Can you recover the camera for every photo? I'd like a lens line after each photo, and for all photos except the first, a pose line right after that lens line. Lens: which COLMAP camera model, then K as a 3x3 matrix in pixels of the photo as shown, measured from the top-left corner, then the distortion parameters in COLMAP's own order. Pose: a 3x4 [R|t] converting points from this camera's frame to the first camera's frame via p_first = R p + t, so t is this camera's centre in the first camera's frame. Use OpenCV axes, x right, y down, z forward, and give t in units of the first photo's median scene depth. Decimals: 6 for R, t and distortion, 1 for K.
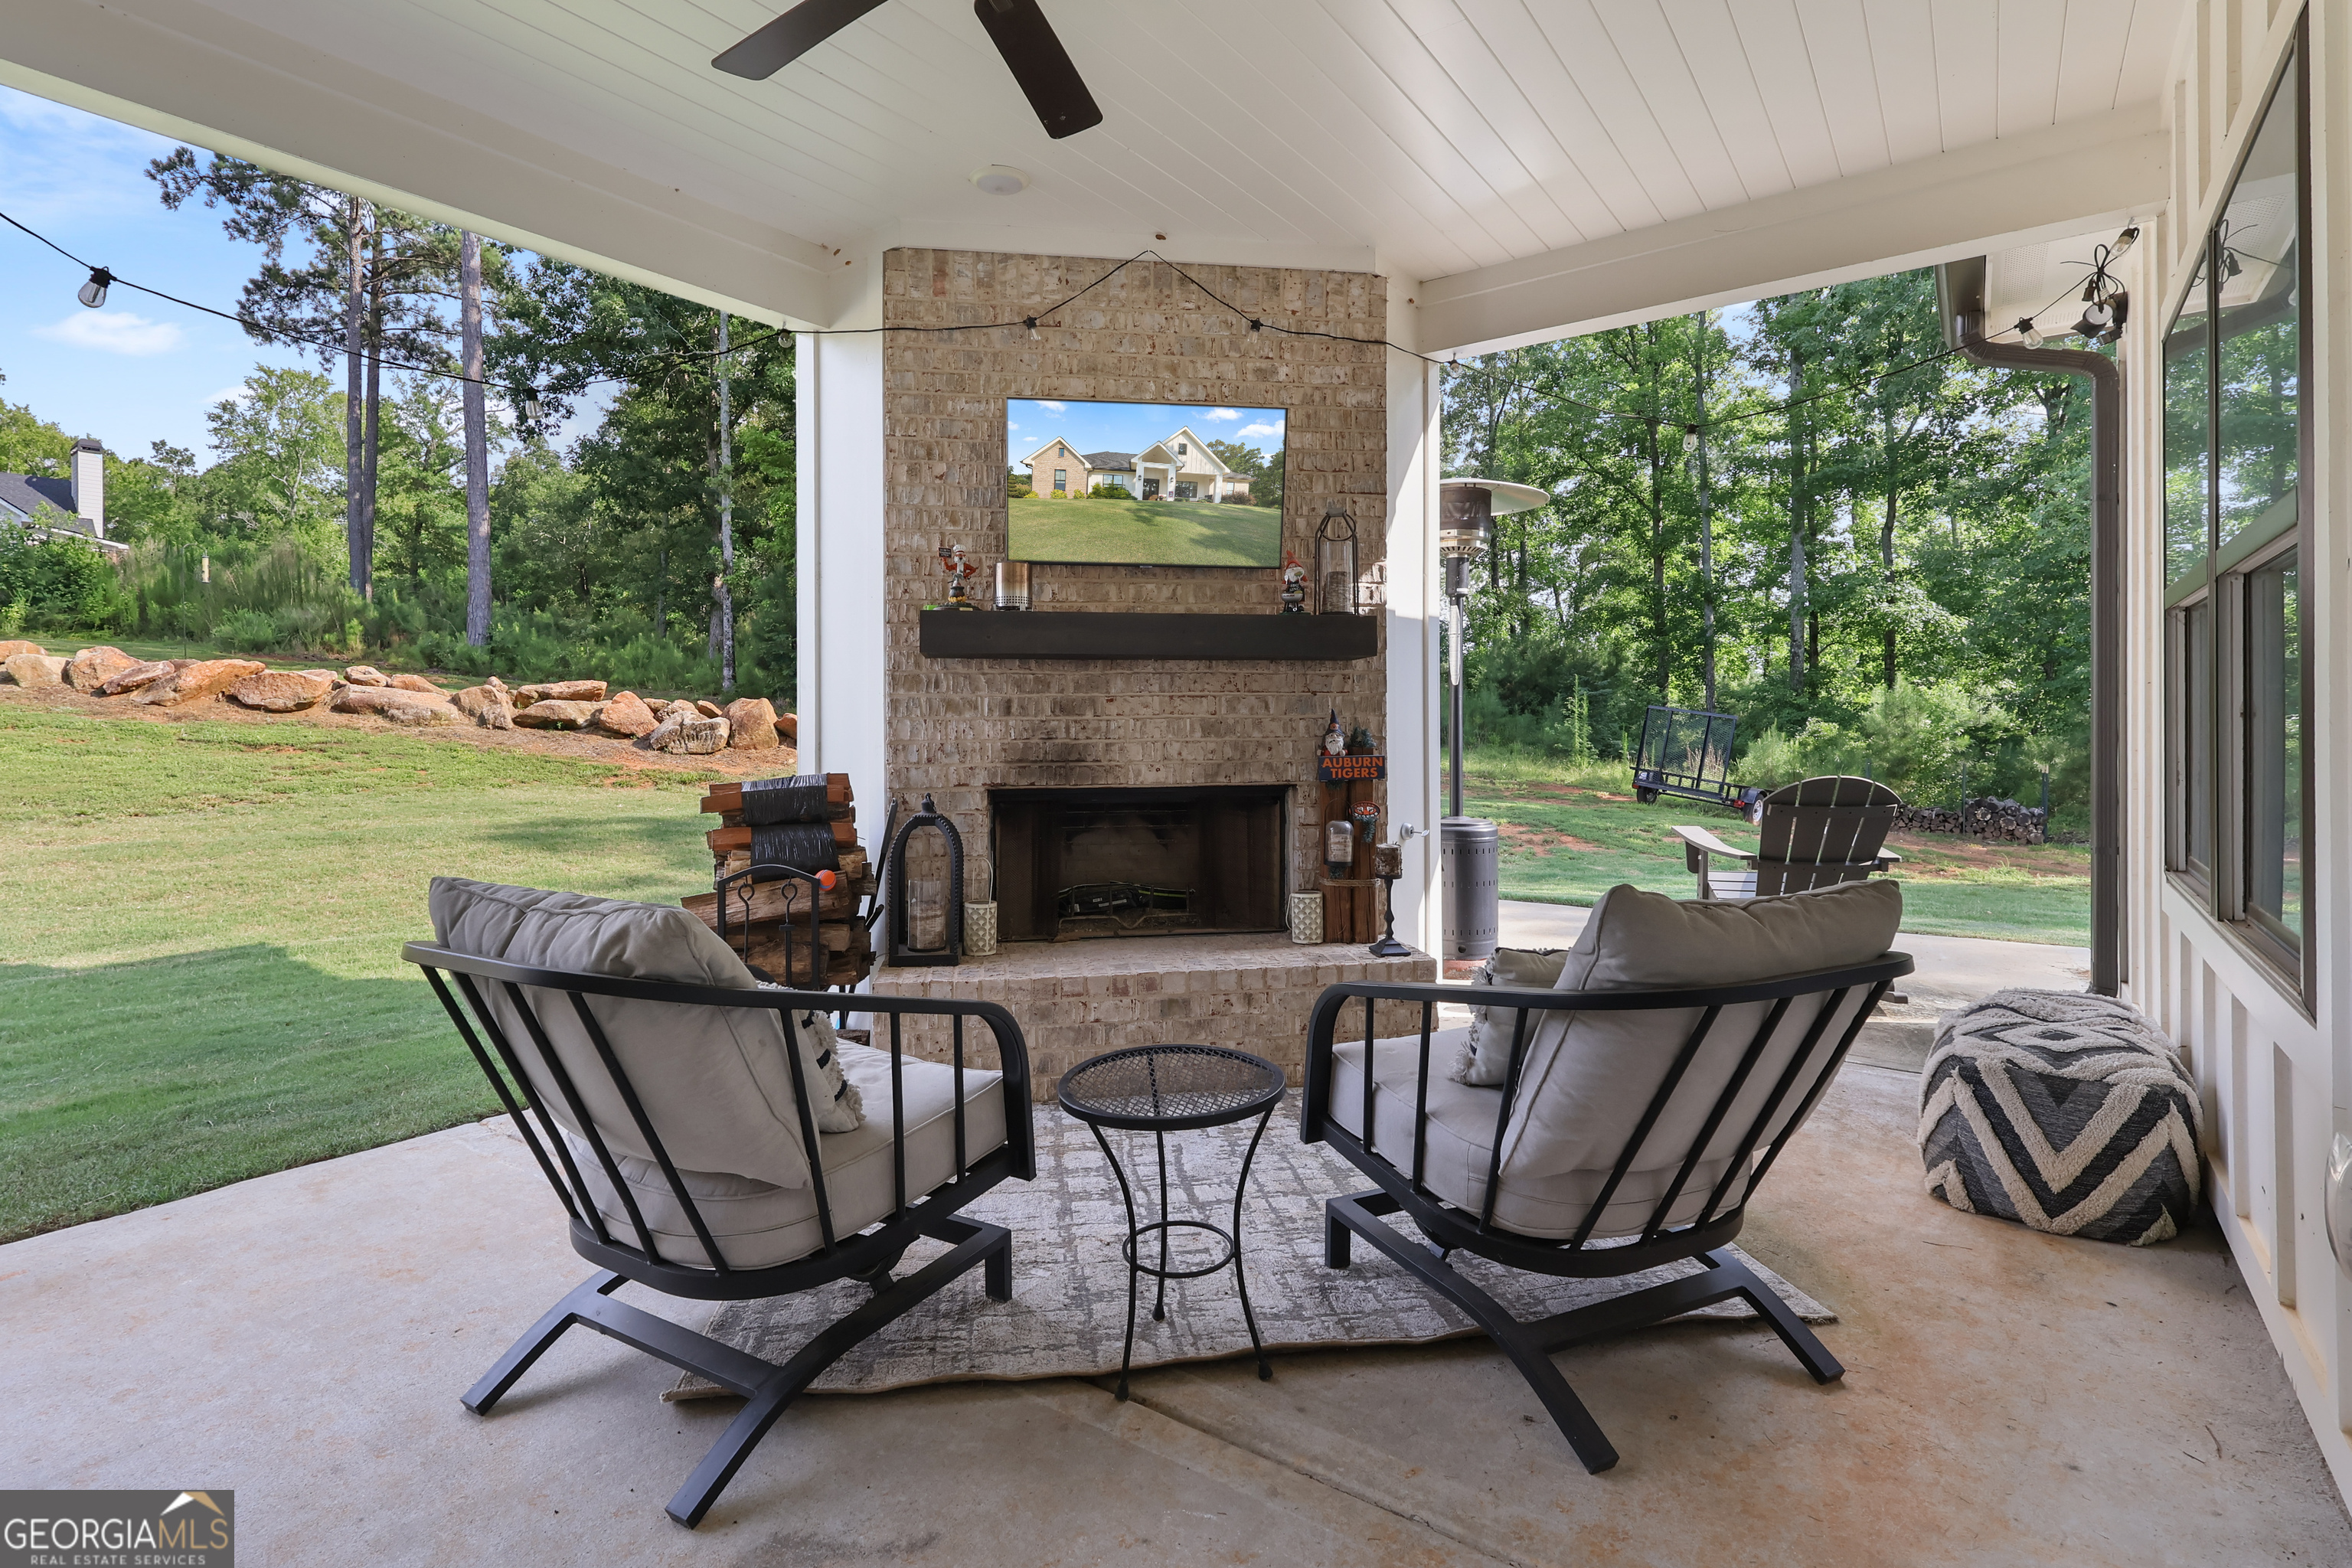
lens RADIAL K [[1138.8, 0, 1163.7], [0, 1138.8, 720.2], [0, 0, 1]] dist [-0.000254, 0.000007]
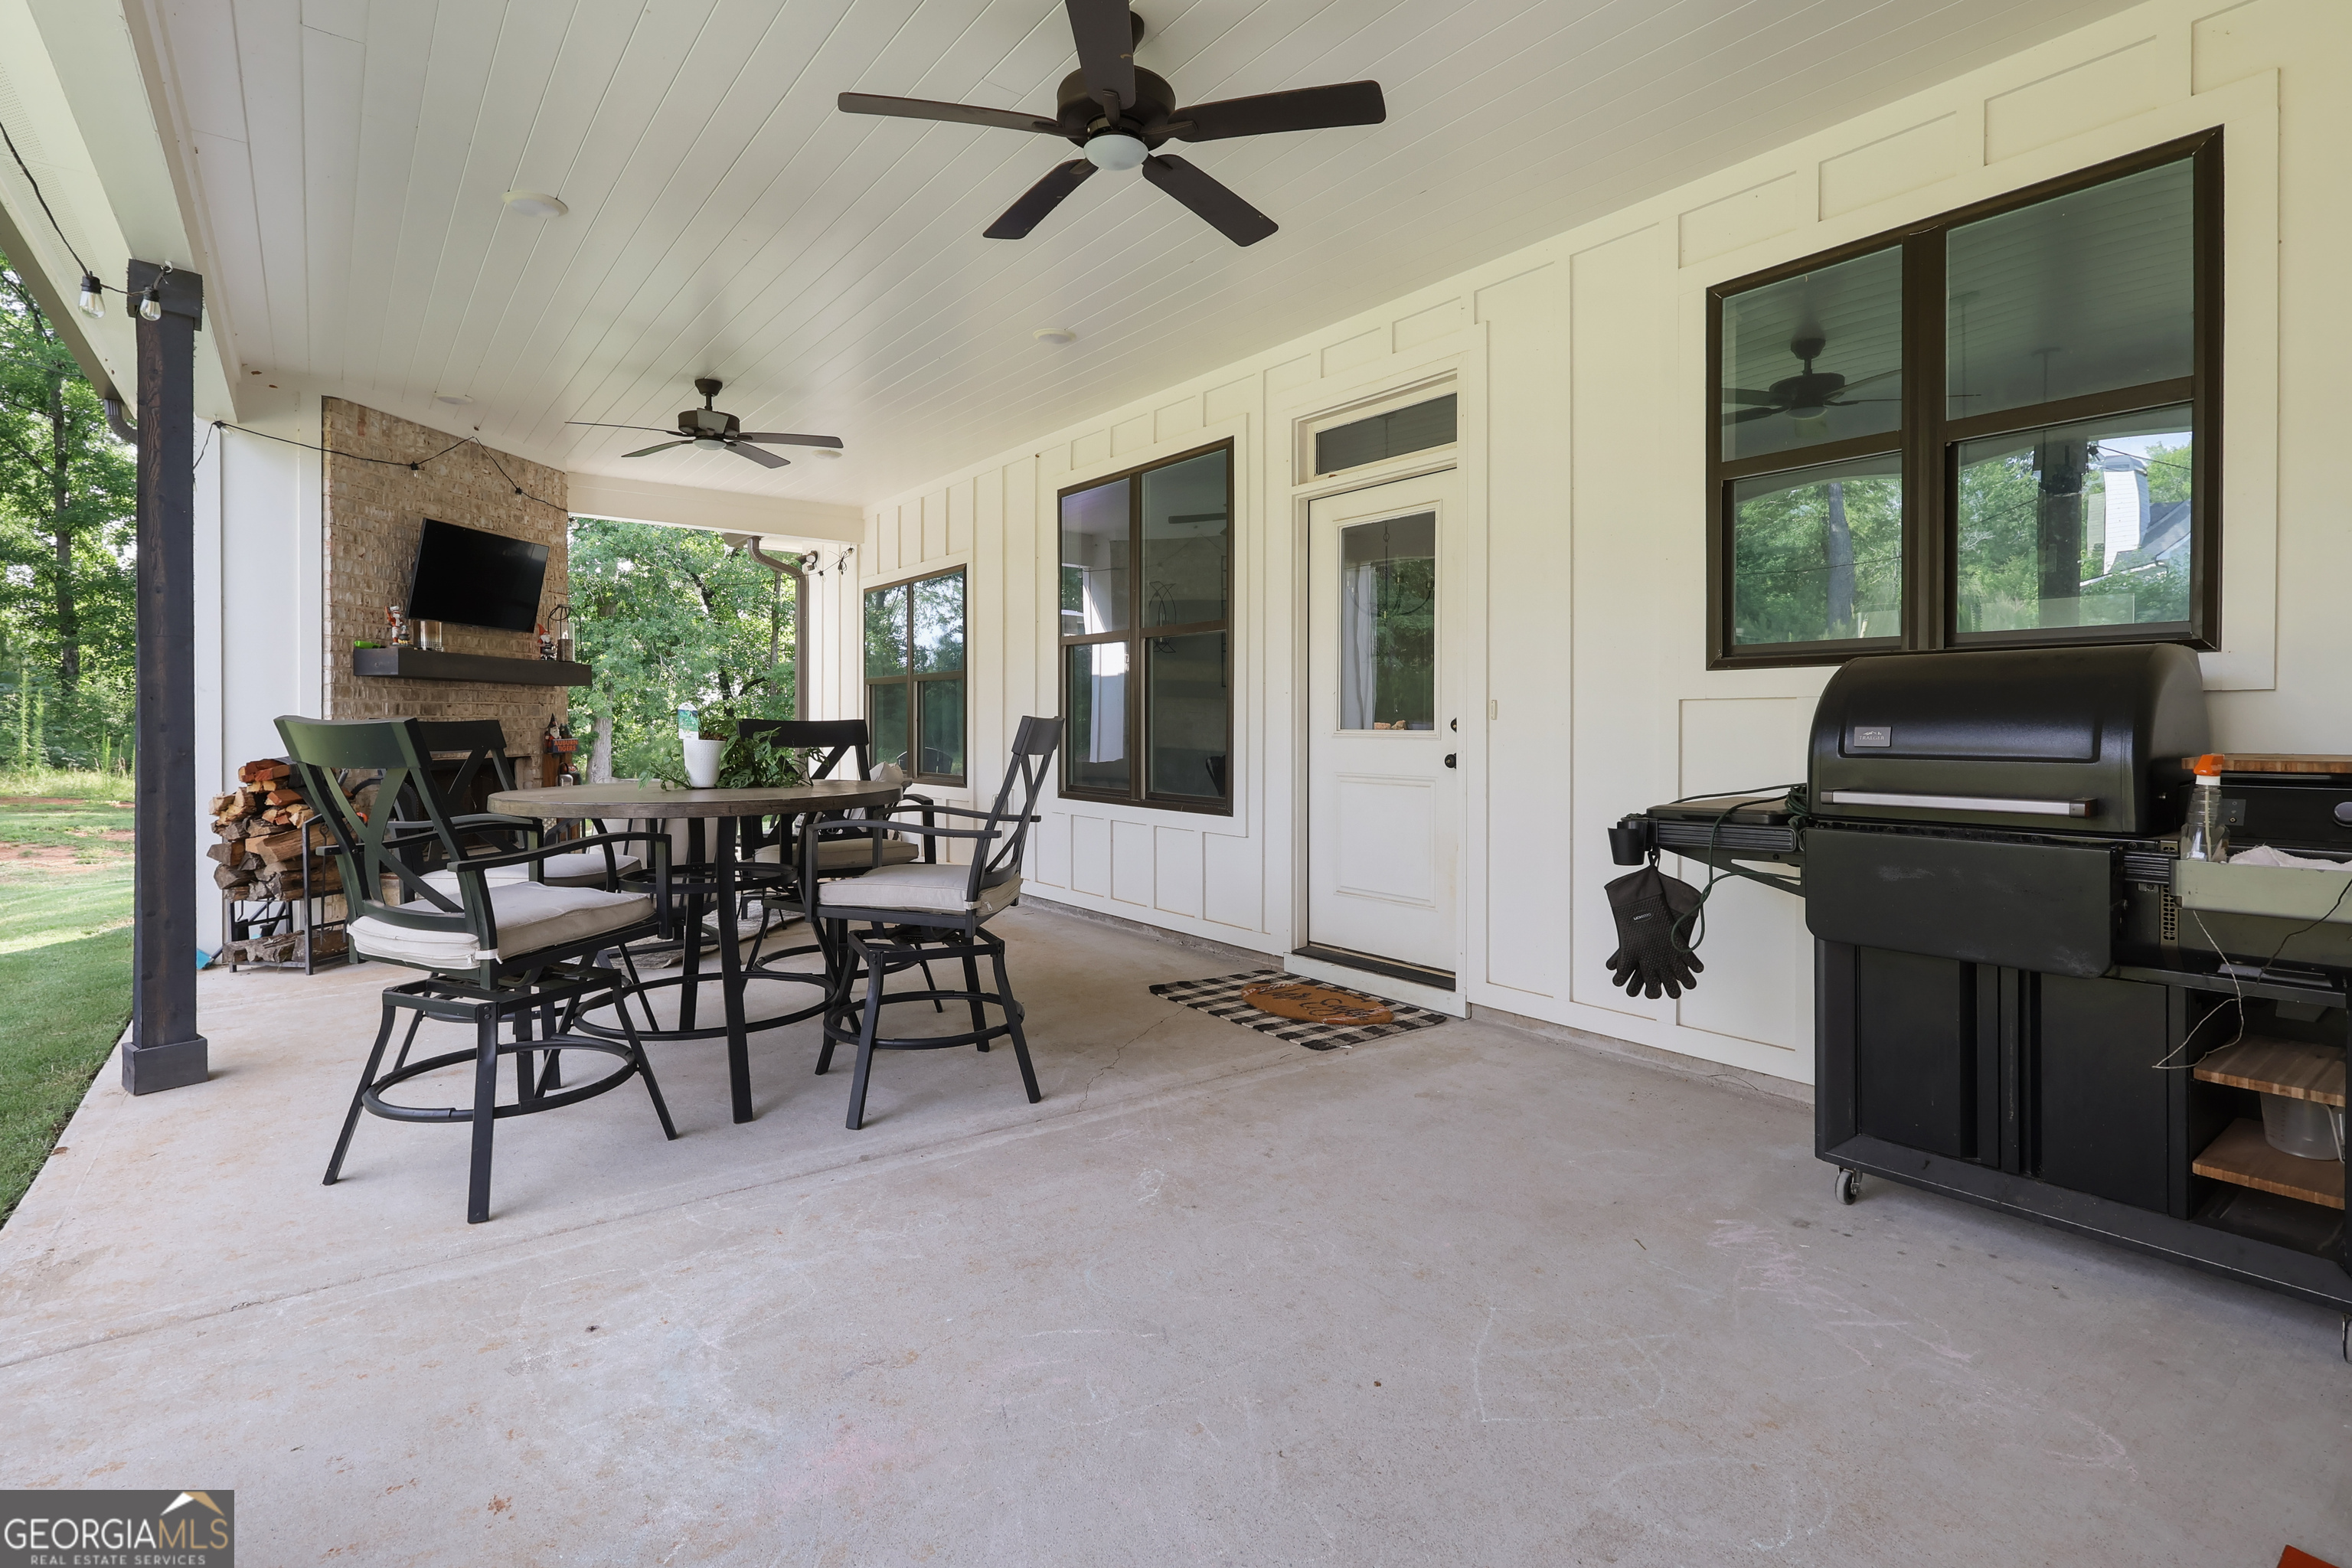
lens RADIAL K [[1138.8, 0, 1164.8], [0, 1138.8, 731.2], [0, 0, 1]] dist [-0.000254, 0.000007]
pose [[0.295984, 0.000583, 0.955193, -1.307806], [-0.004695, 0.999989, 0.000844, 0.011974], [-0.955181, -0.004734, 0.295983, -0.459902]]
